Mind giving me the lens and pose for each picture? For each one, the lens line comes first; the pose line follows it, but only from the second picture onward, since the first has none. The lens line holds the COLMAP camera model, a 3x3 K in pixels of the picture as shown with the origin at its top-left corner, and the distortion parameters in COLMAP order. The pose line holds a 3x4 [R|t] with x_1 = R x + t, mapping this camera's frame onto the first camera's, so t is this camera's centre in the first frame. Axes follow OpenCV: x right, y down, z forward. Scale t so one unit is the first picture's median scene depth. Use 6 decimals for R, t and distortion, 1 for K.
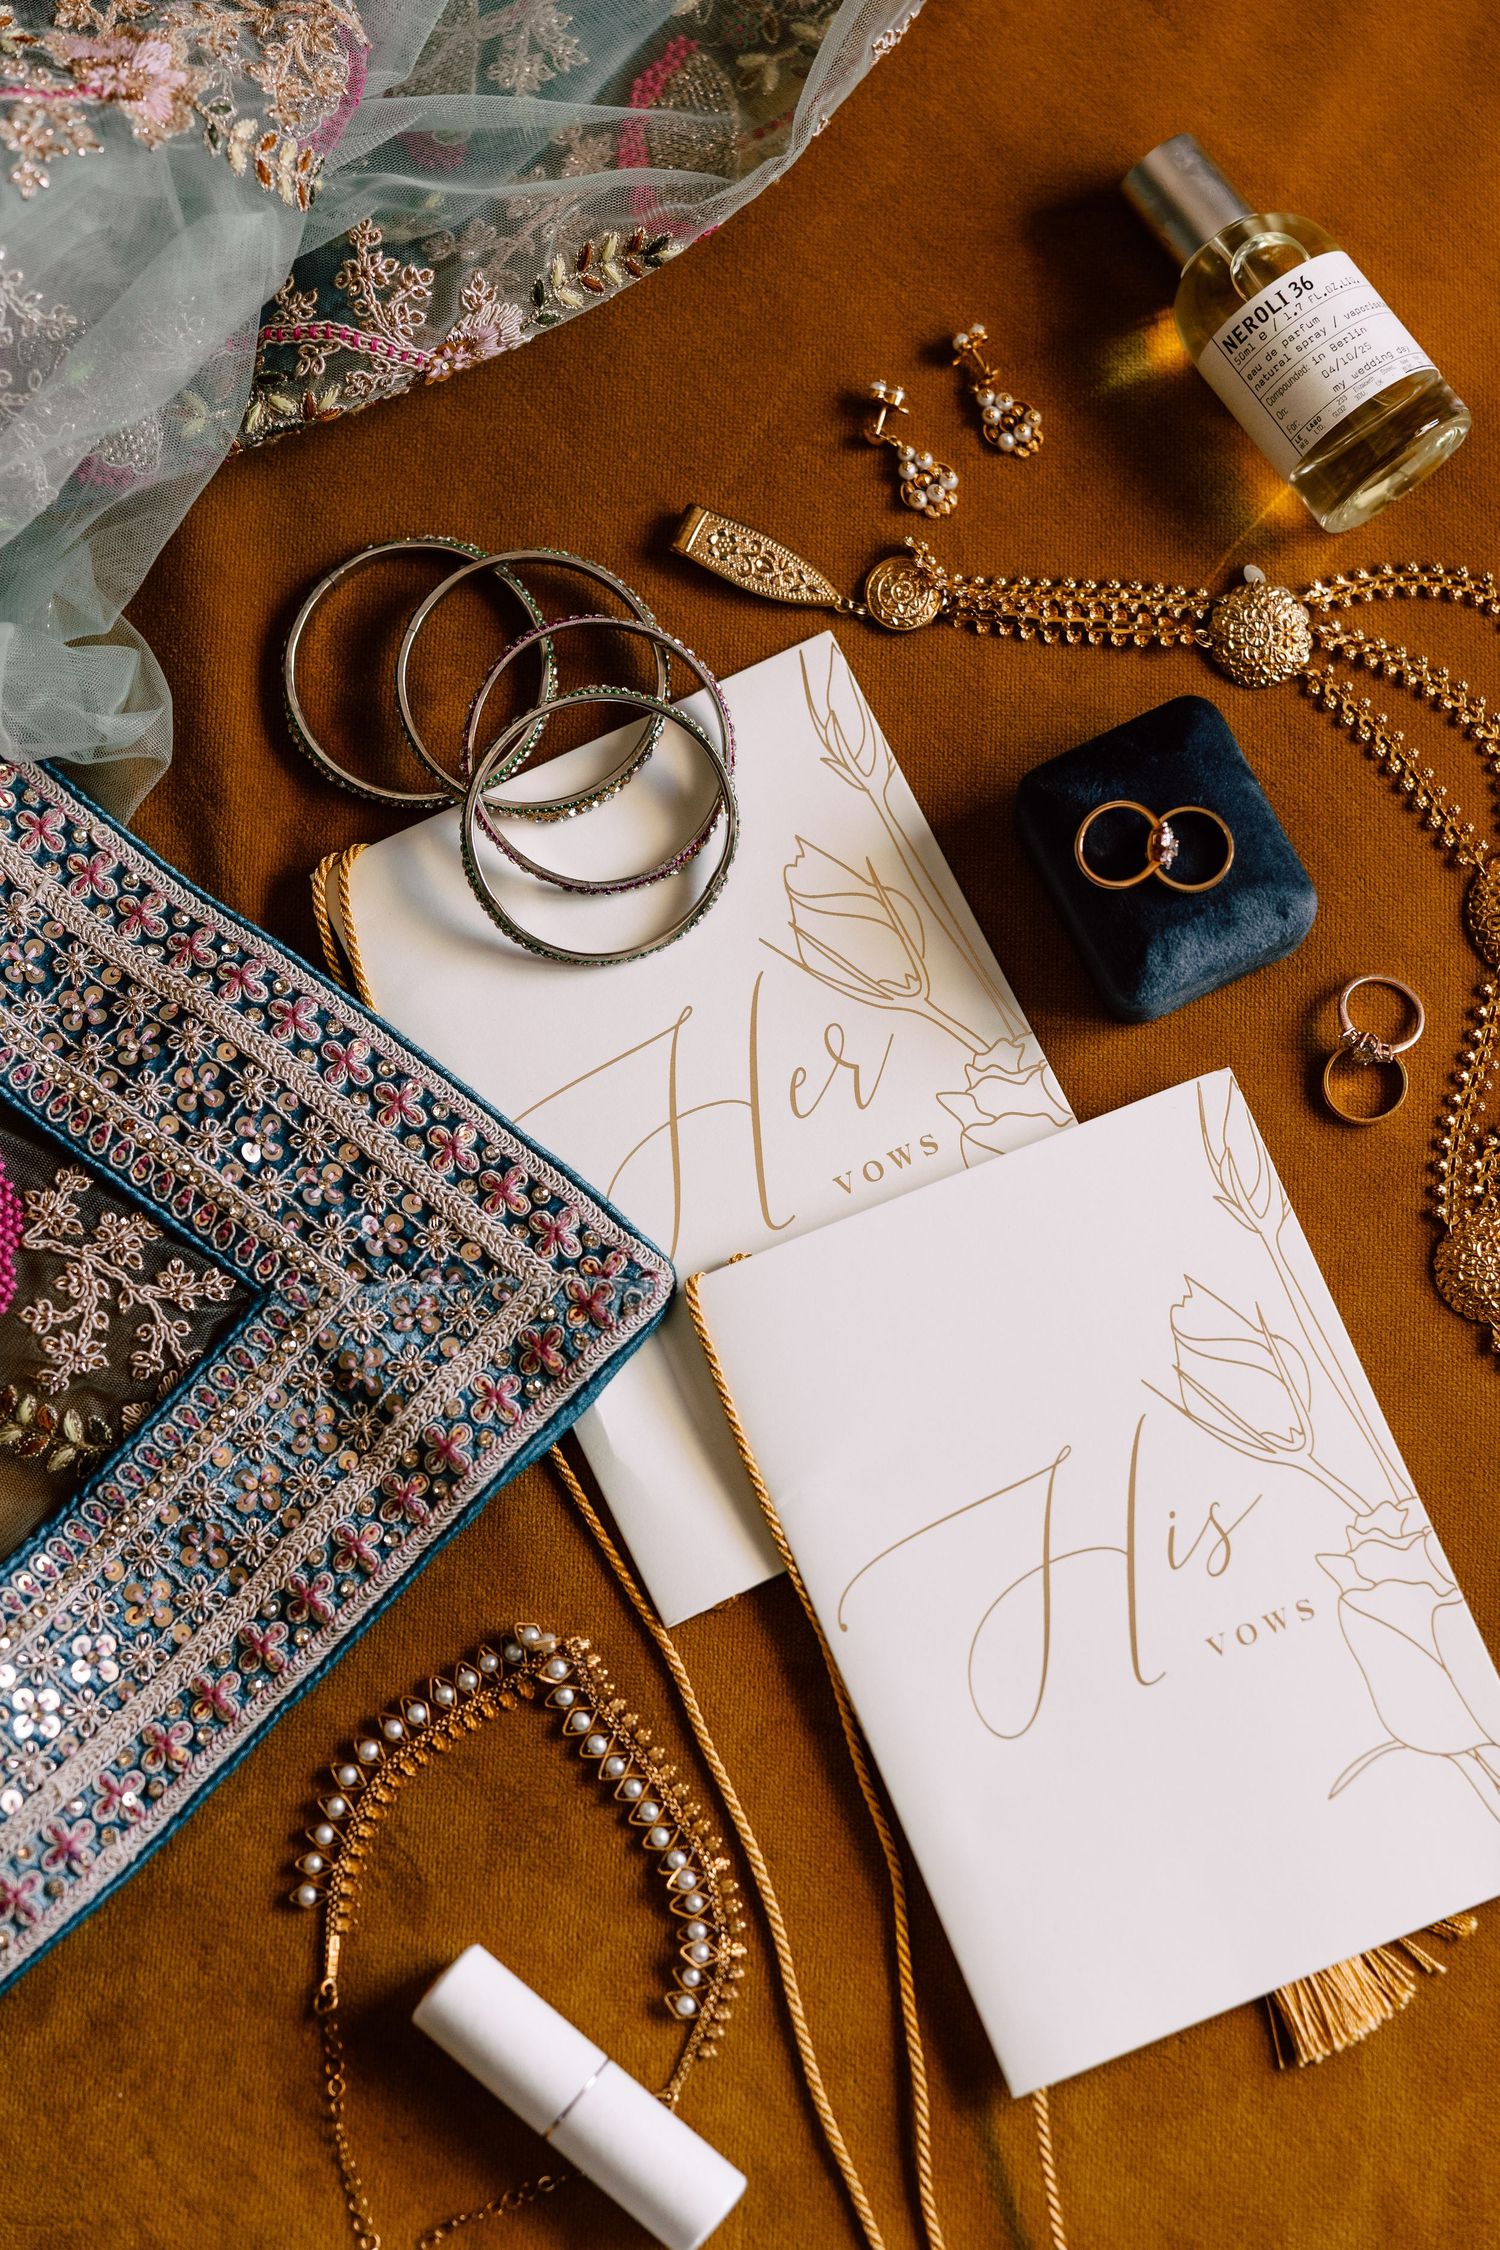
lens RADIAL K [[4145.2, 0, 750.0], [0, 4145.2, 1125.0], [0, 0, 1]] dist [0.009333, -0.178672]
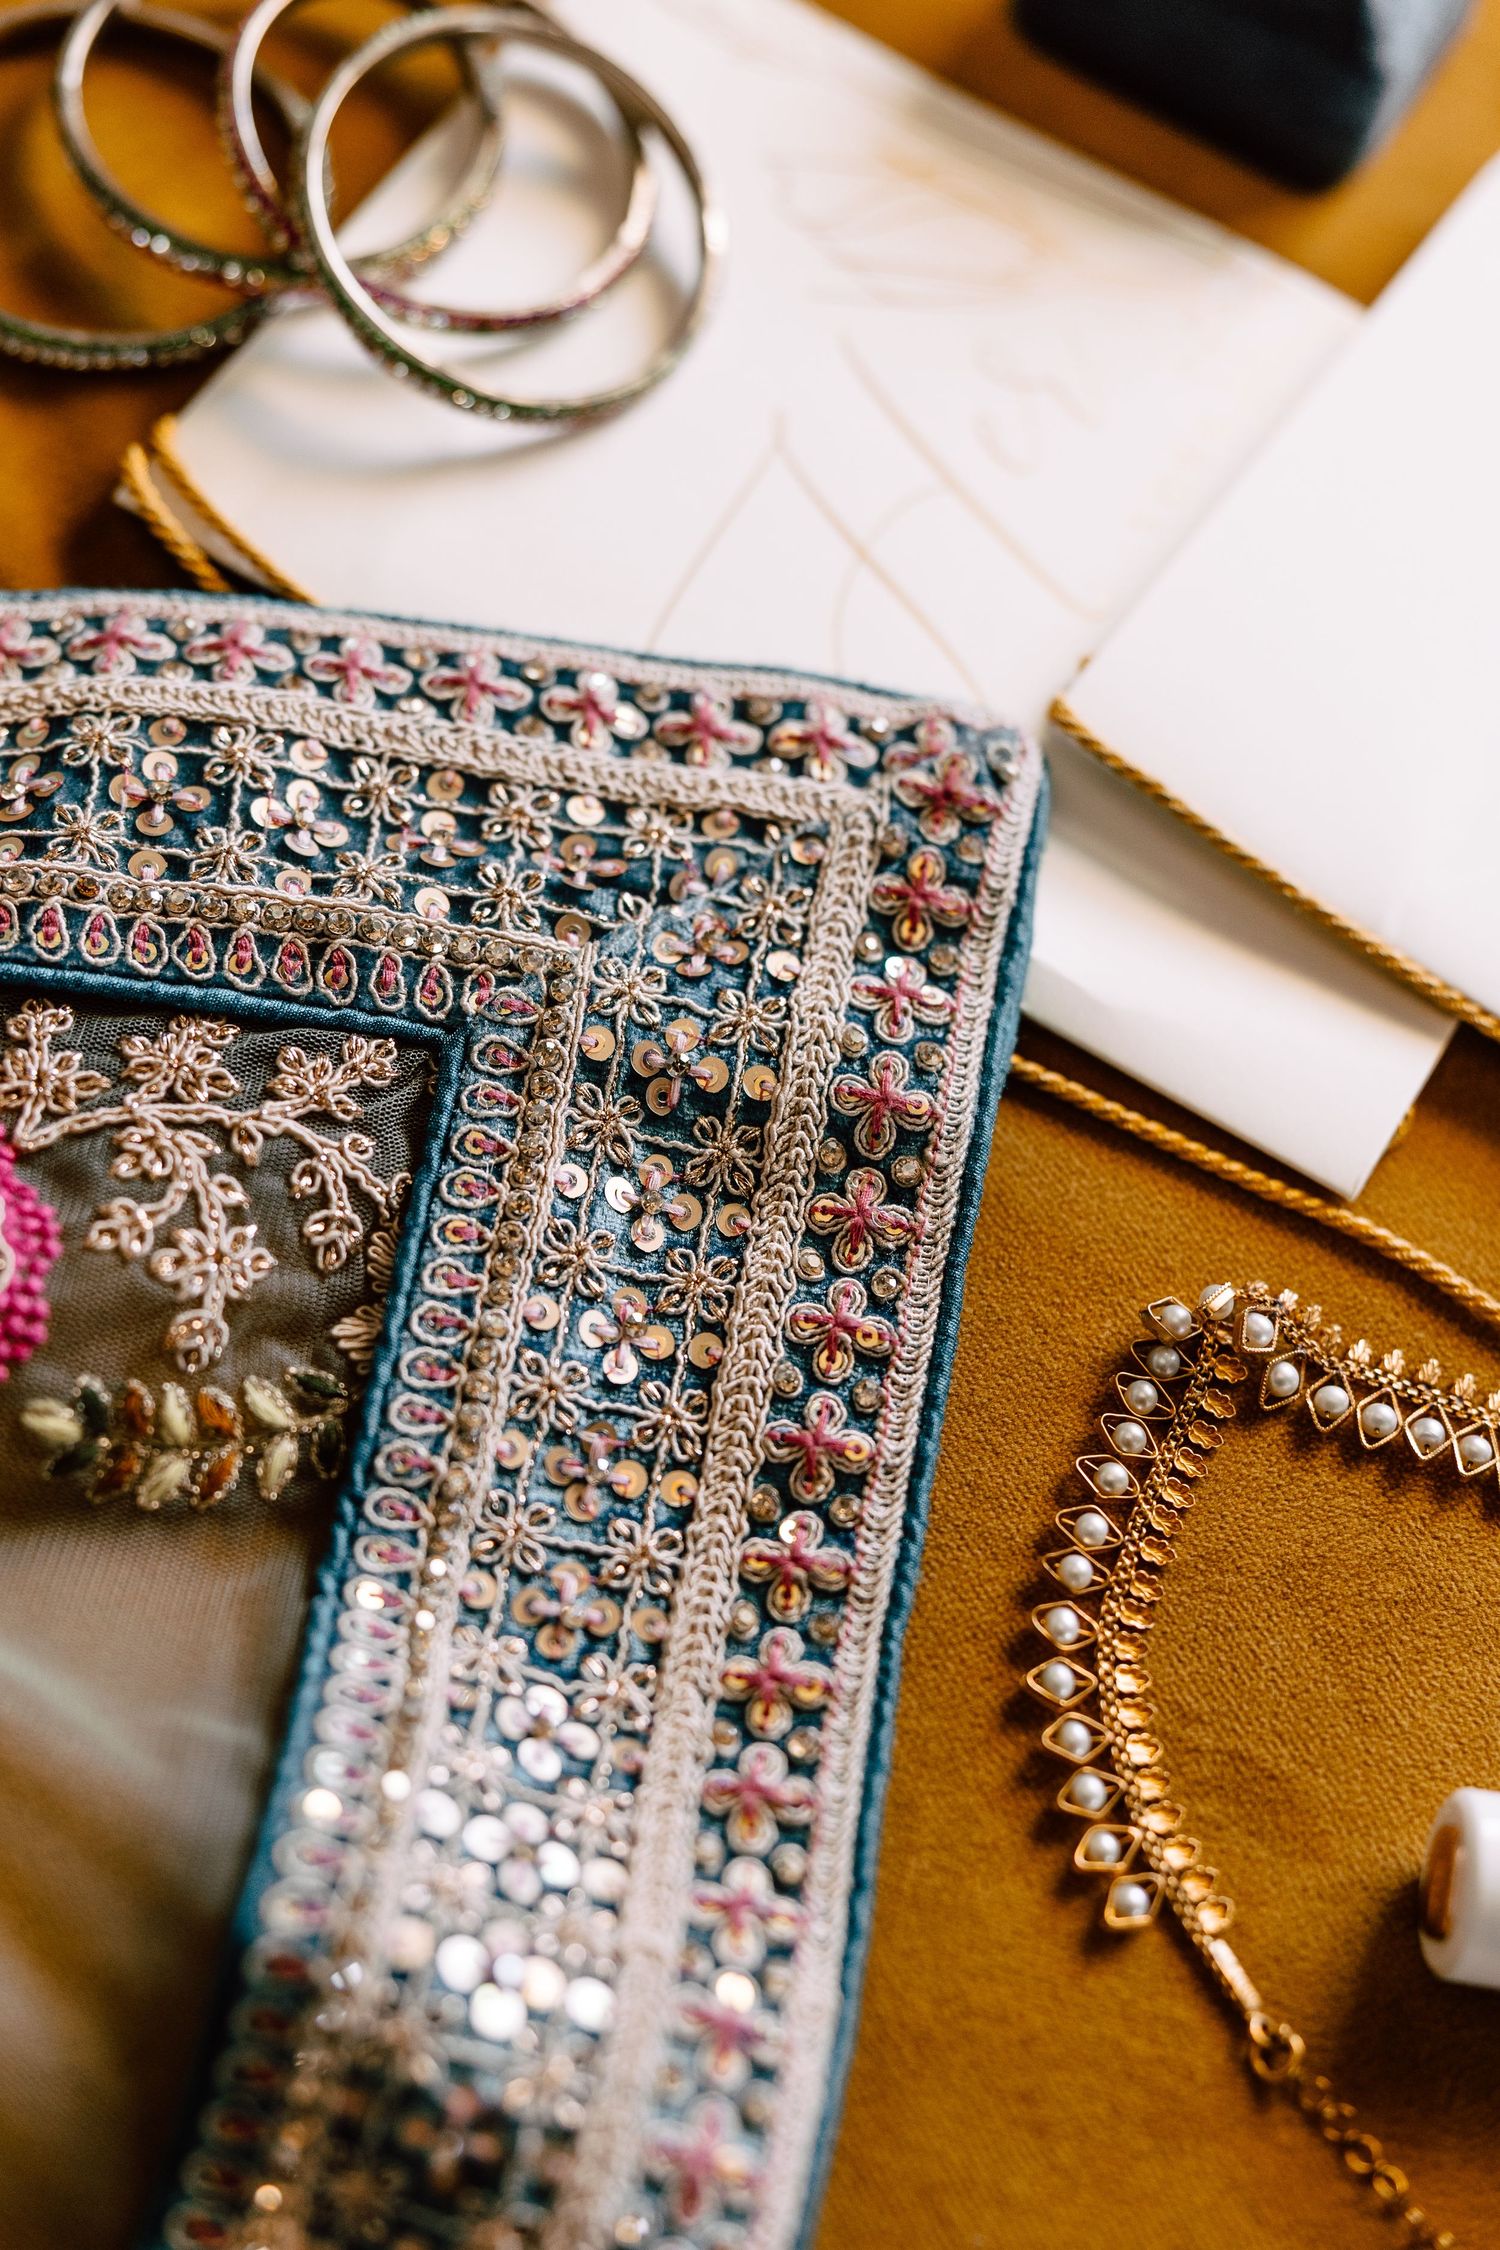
lens RADIAL K [[4145.2, 0, 750.0], [0, 4145.2, 1125.0], [0, 0, 1]] dist [0.009333, -0.178672]
pose [[0.806707, -0.404493, 0.430824, -0.328811], [0.529569, 0.818358, -0.223264, 0.195308], [-0.262259, 0.408260, 0.874382, 0.508980]]
